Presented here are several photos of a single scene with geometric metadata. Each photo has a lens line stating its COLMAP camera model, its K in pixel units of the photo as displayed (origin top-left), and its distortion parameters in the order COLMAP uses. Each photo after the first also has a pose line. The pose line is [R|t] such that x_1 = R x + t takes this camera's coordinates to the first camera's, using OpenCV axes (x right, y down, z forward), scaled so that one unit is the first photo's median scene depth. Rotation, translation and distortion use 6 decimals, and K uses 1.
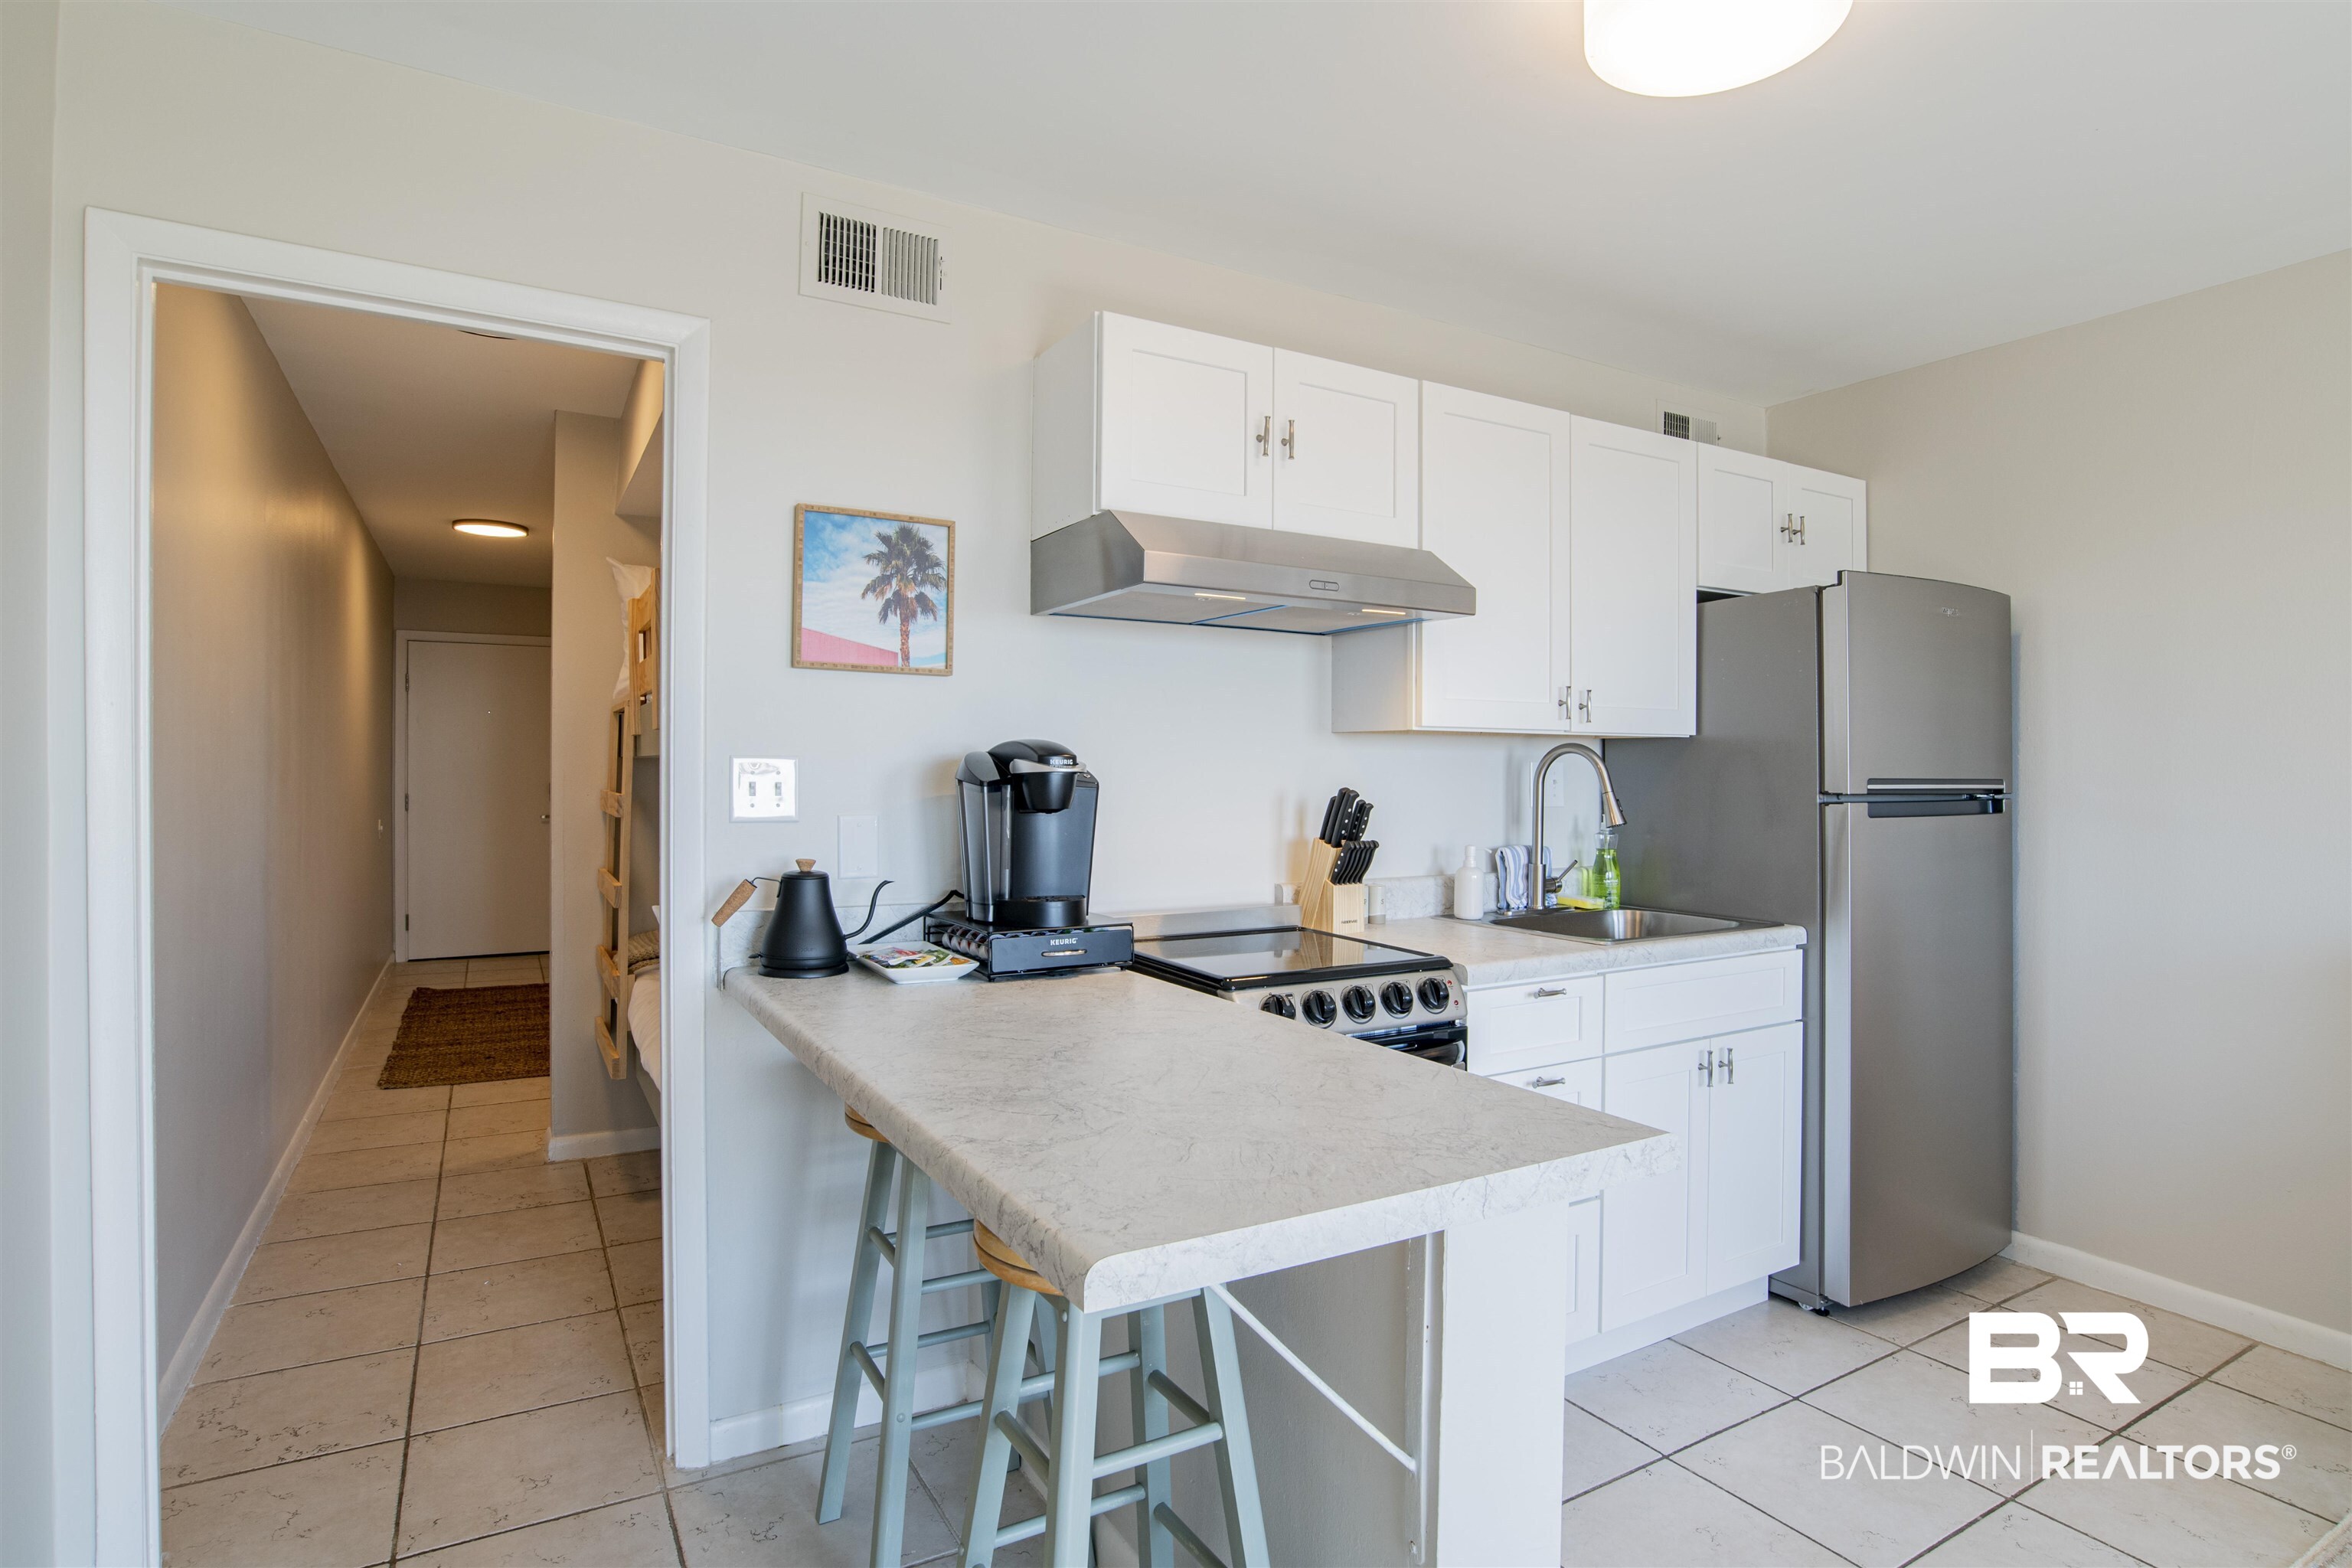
lens RADIAL K [[1176.3, 0, 1176.8], [0, 1176.3, 751.7], [0, 0, 1]] dist [-0.027212, -0.000125]
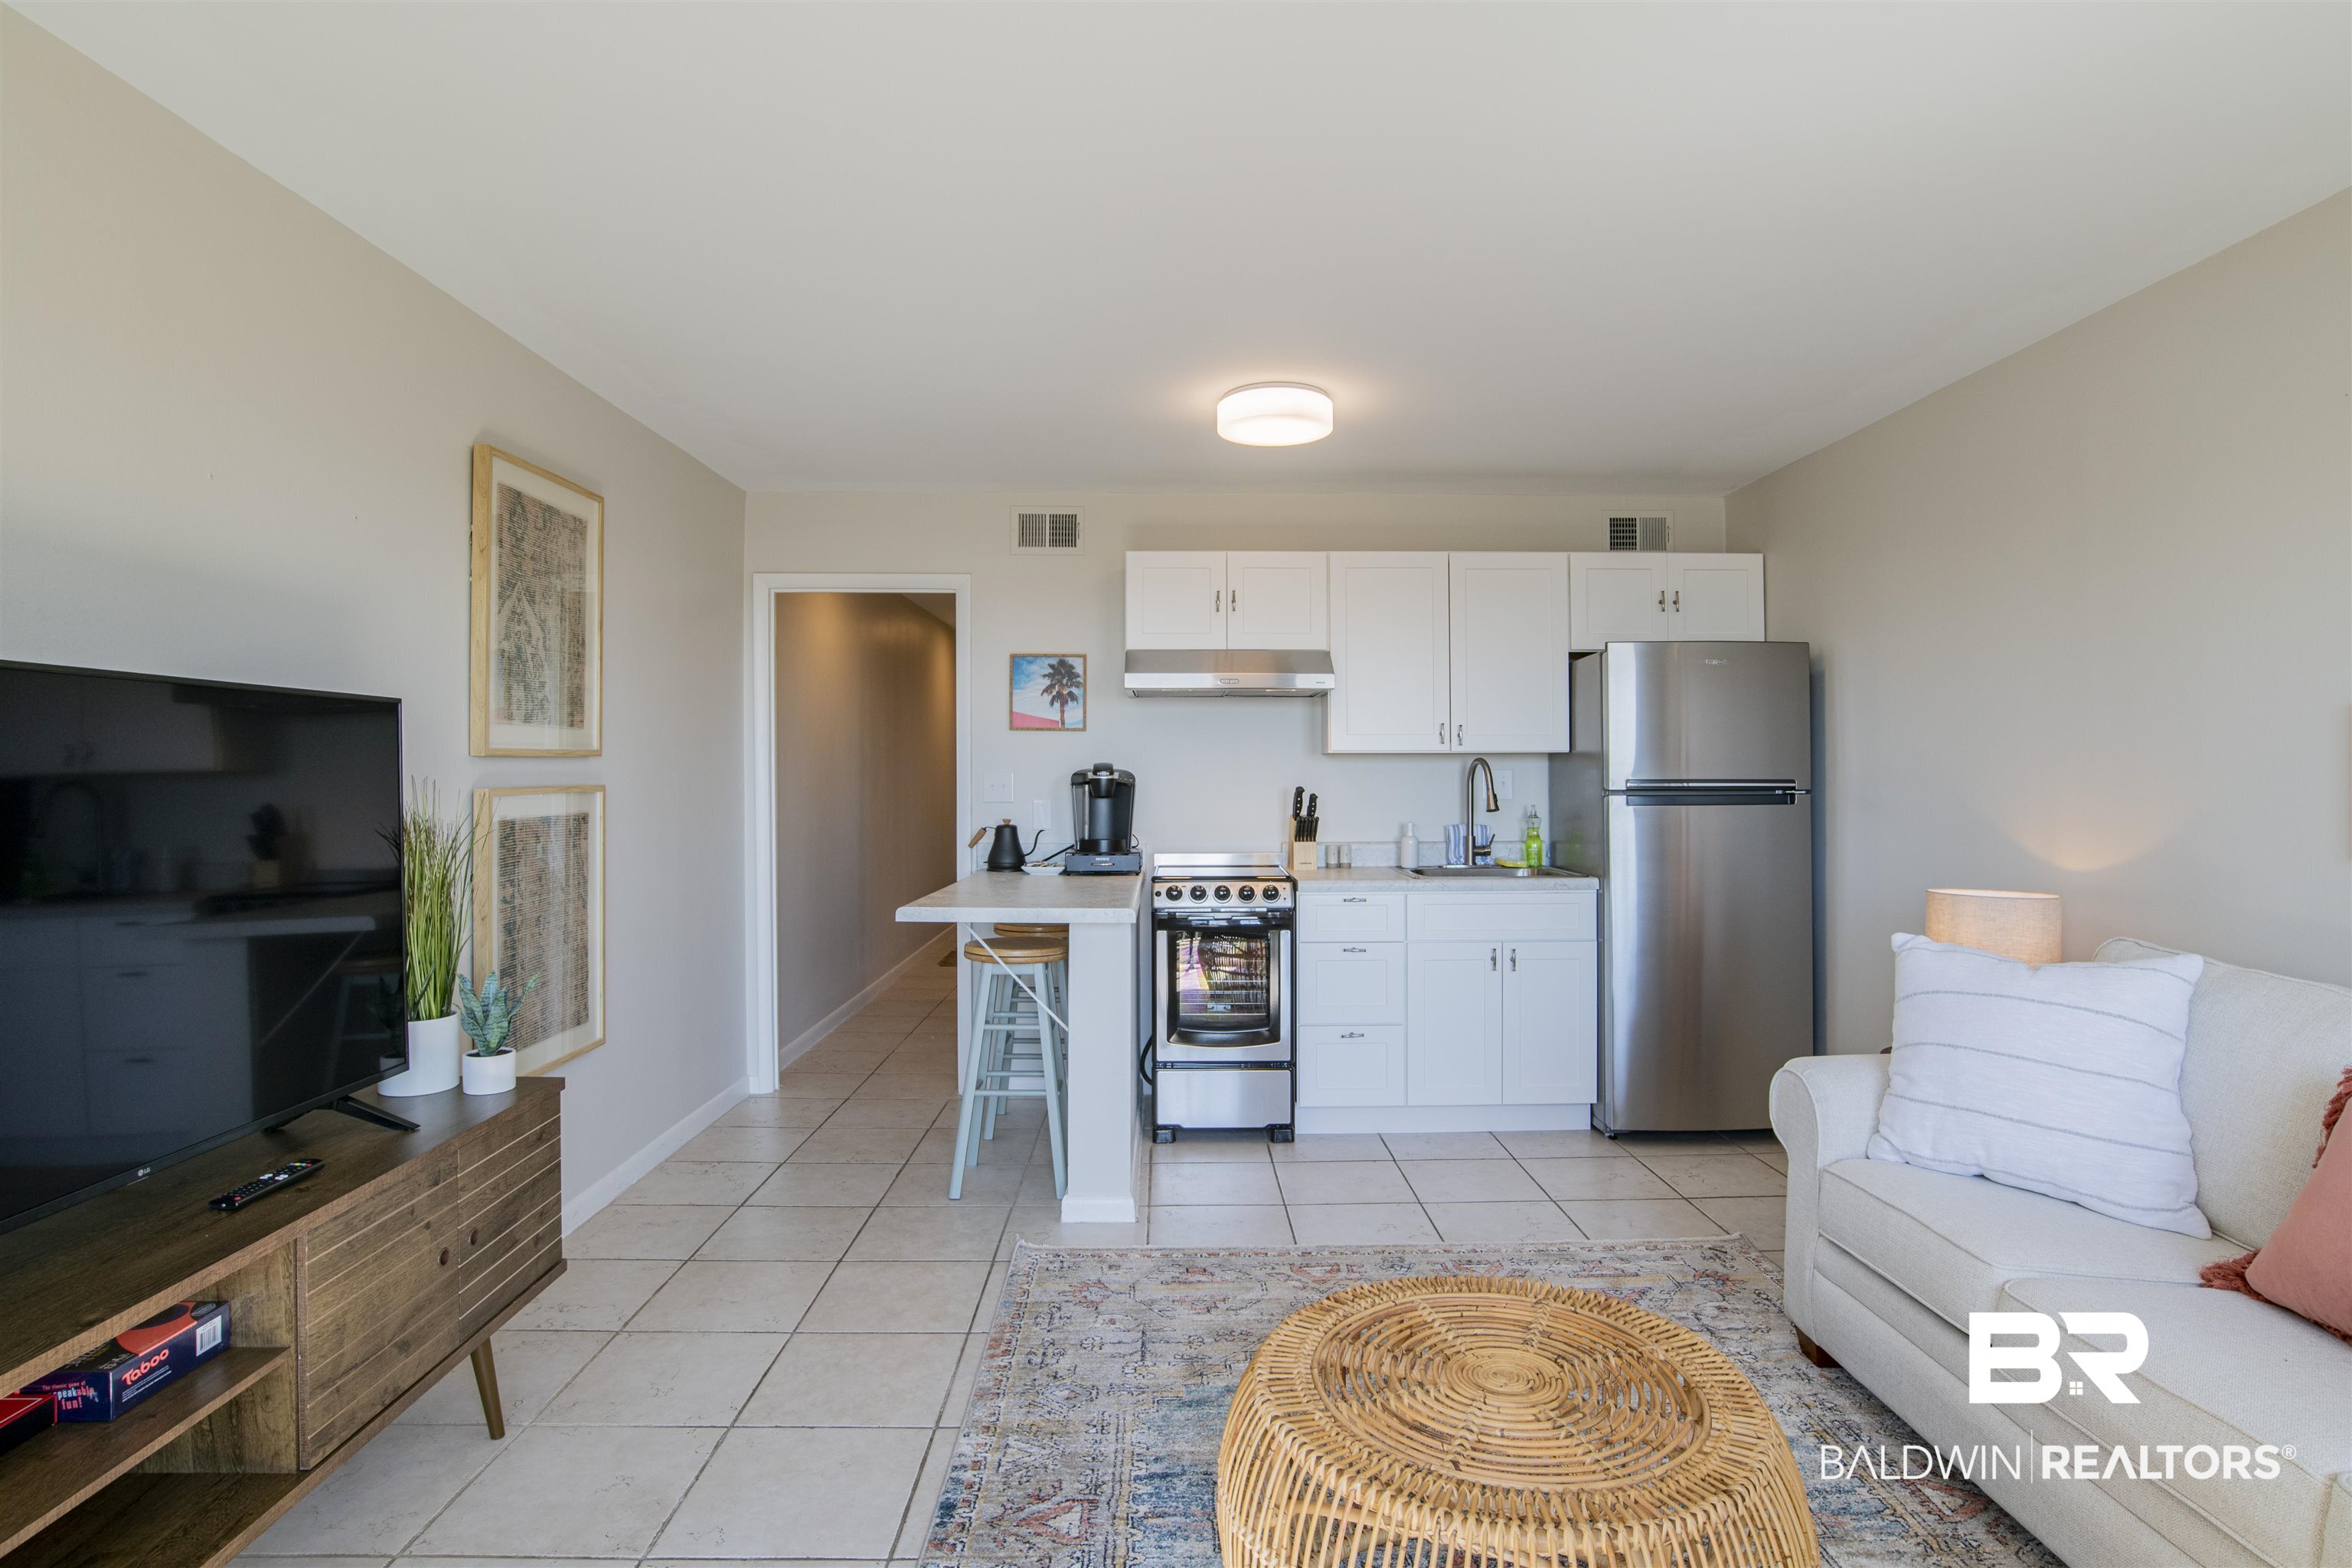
lens RADIAL K [[1176.3, 0, 1176.8], [0, 1176.3, 751.7], [0, 0, 1]] dist [-0.027212, -0.000125]
pose [[0.870950, -0.018546, -0.491022, 0.954118], [0.013934, 0.999818, -0.013049, -0.000806], [0.491174, 0.004523, 0.871049, -0.693755]]
